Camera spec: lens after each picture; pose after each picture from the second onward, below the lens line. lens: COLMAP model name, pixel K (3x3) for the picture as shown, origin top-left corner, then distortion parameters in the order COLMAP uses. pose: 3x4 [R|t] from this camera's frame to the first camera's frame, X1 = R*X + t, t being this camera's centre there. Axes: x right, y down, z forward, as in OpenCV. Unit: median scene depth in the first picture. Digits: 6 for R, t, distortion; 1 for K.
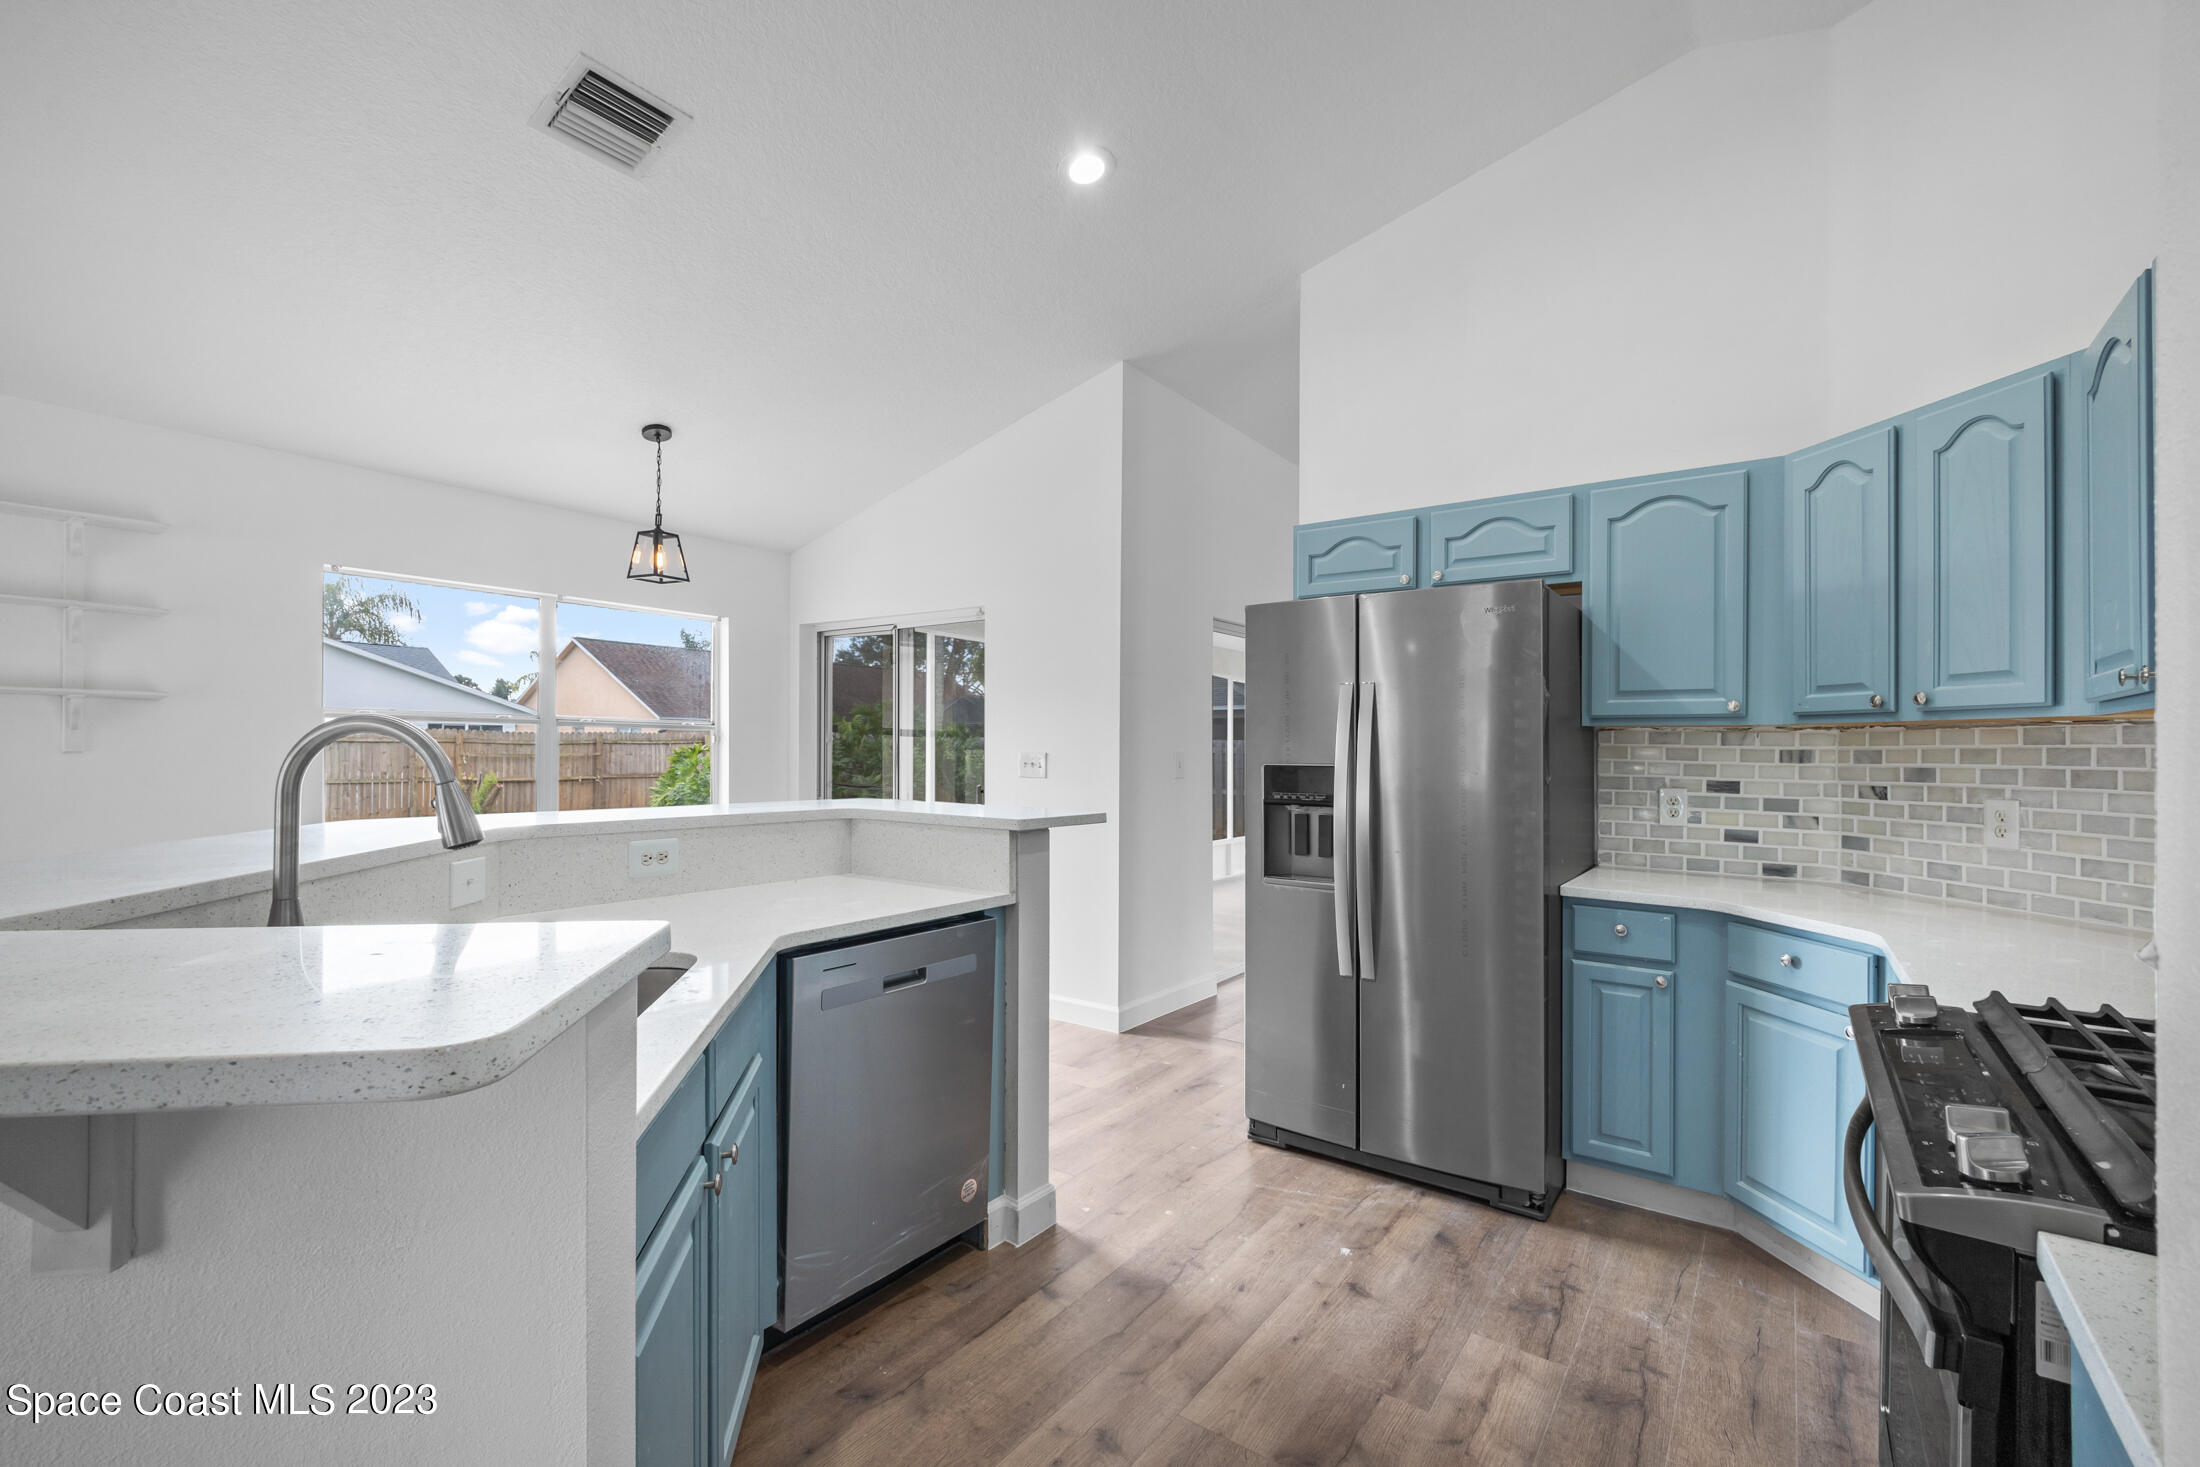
lens RADIAL K [[947.2, 0, 1110.4], [0, 947.2, 733.3], [0, 0, 1]] dist [-0.001433, 0.000783]
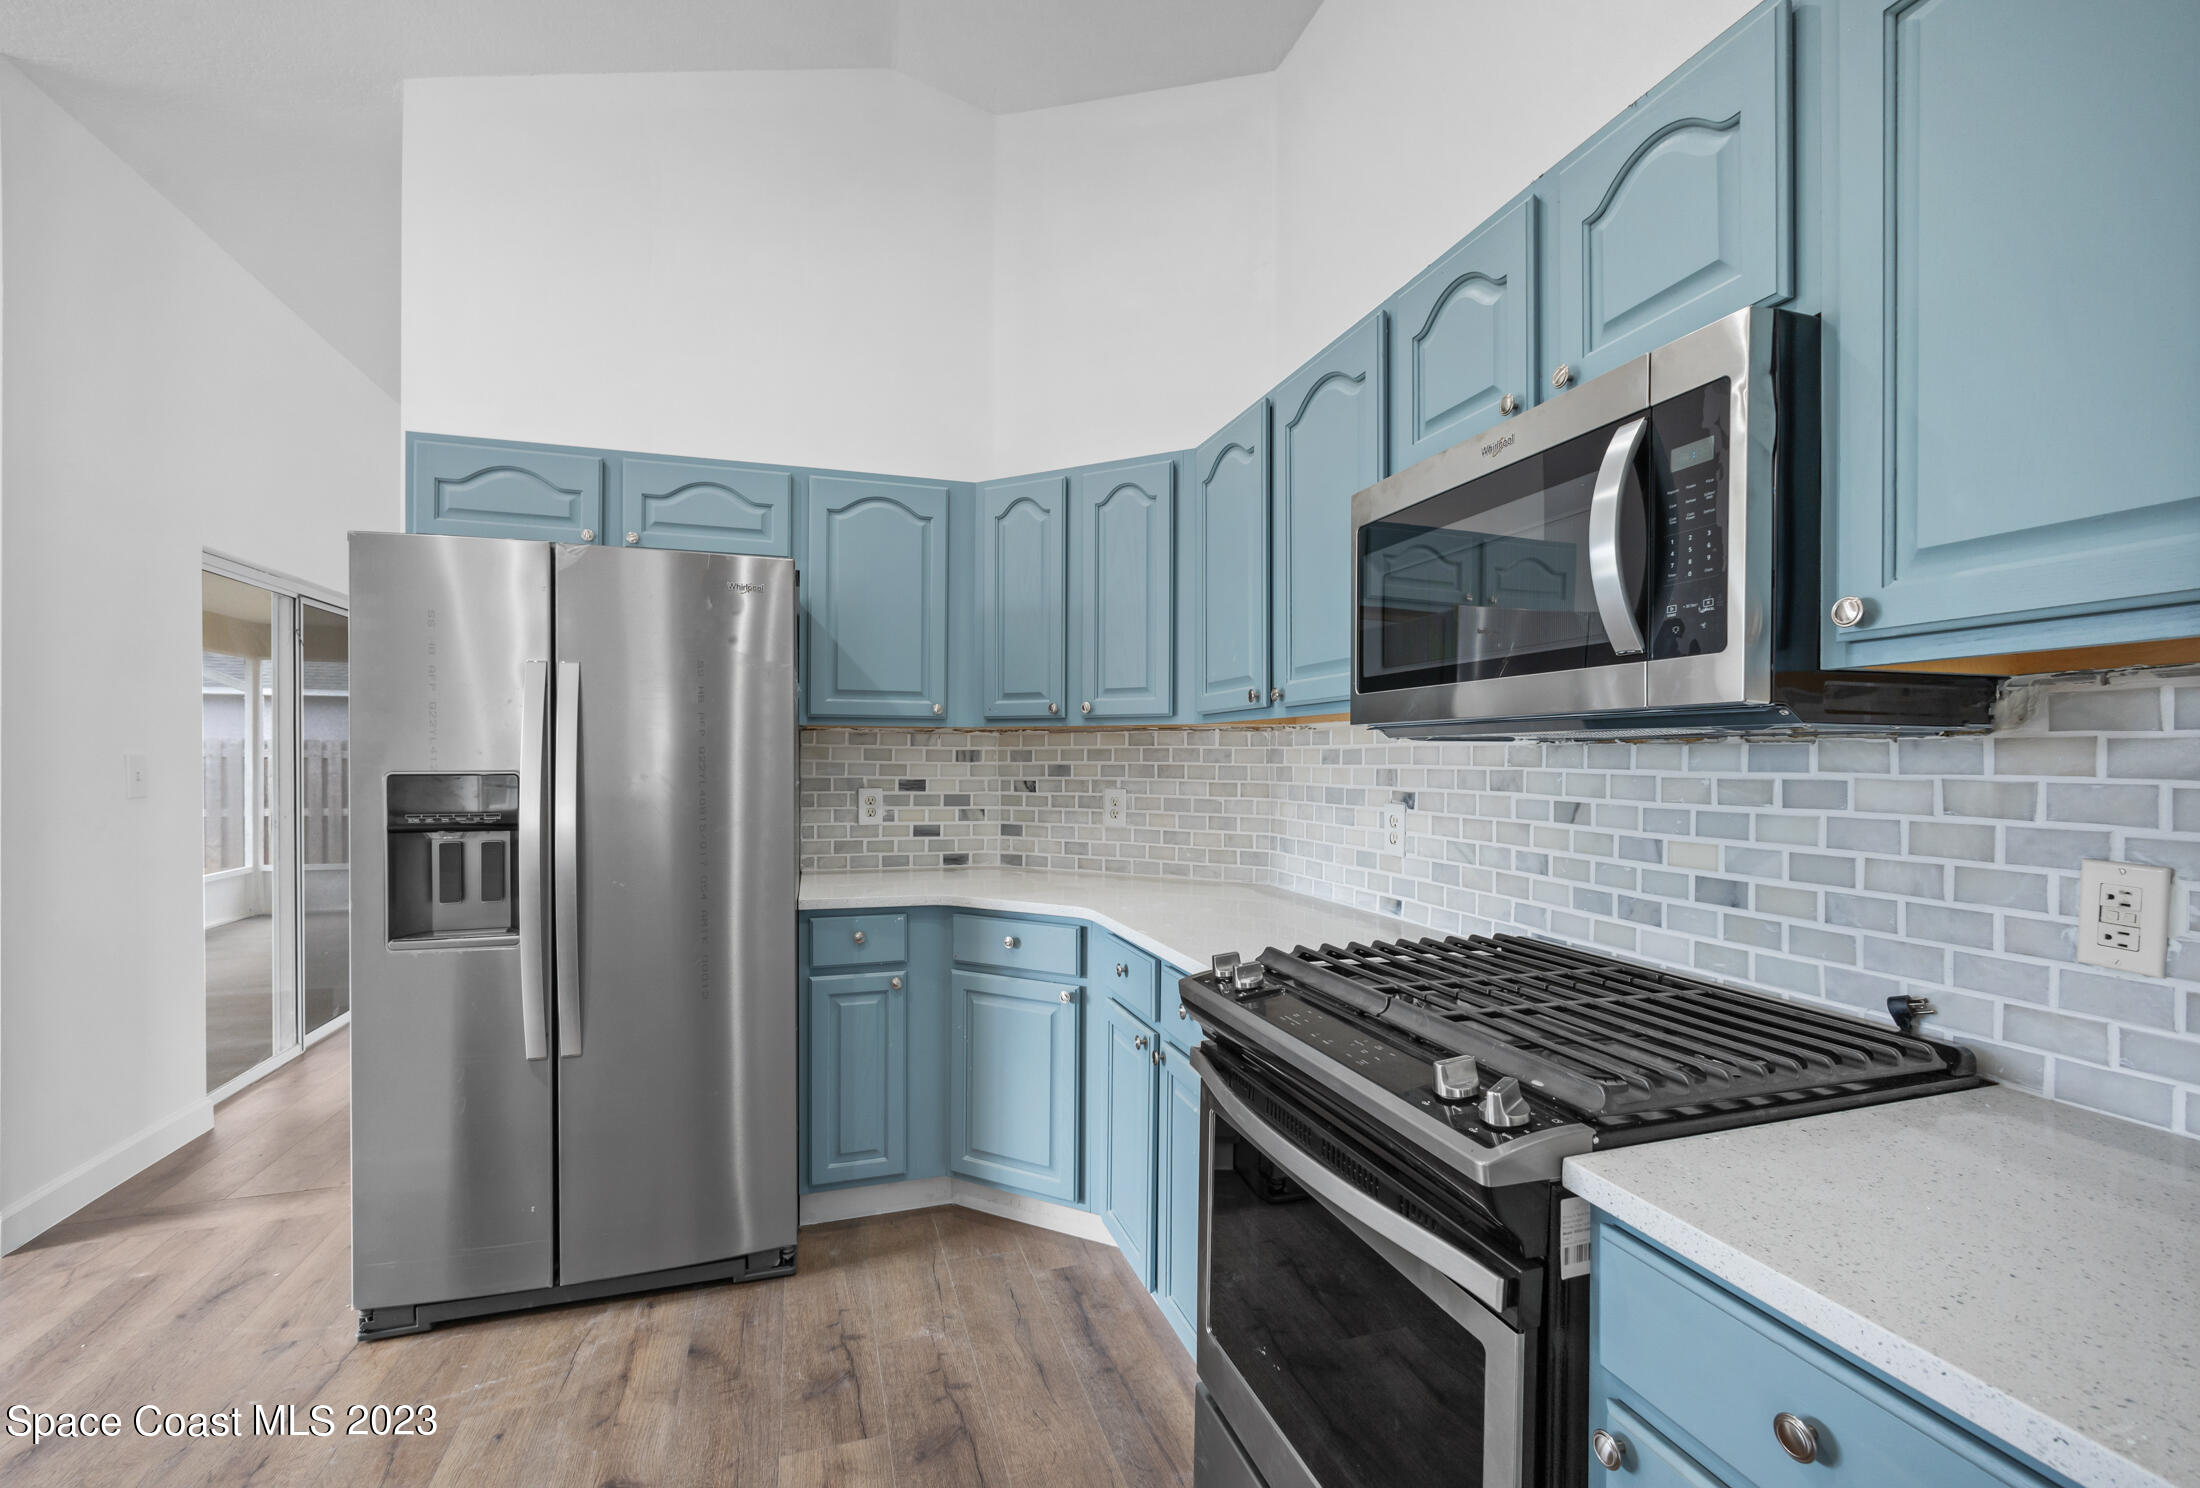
lens RADIAL K [[947.2, 0, 1101.9], [0, 947.2, 750.8], [0, 0, 1]] dist [-0.001433, 0.000783]
pose [[0.591289, -0.002759, 0.806455, -0.092494], [-0.011541, 0.999863, 0.011883, 0.003608], [-0.806377, -0.016333, 0.591176, 0.235330]]
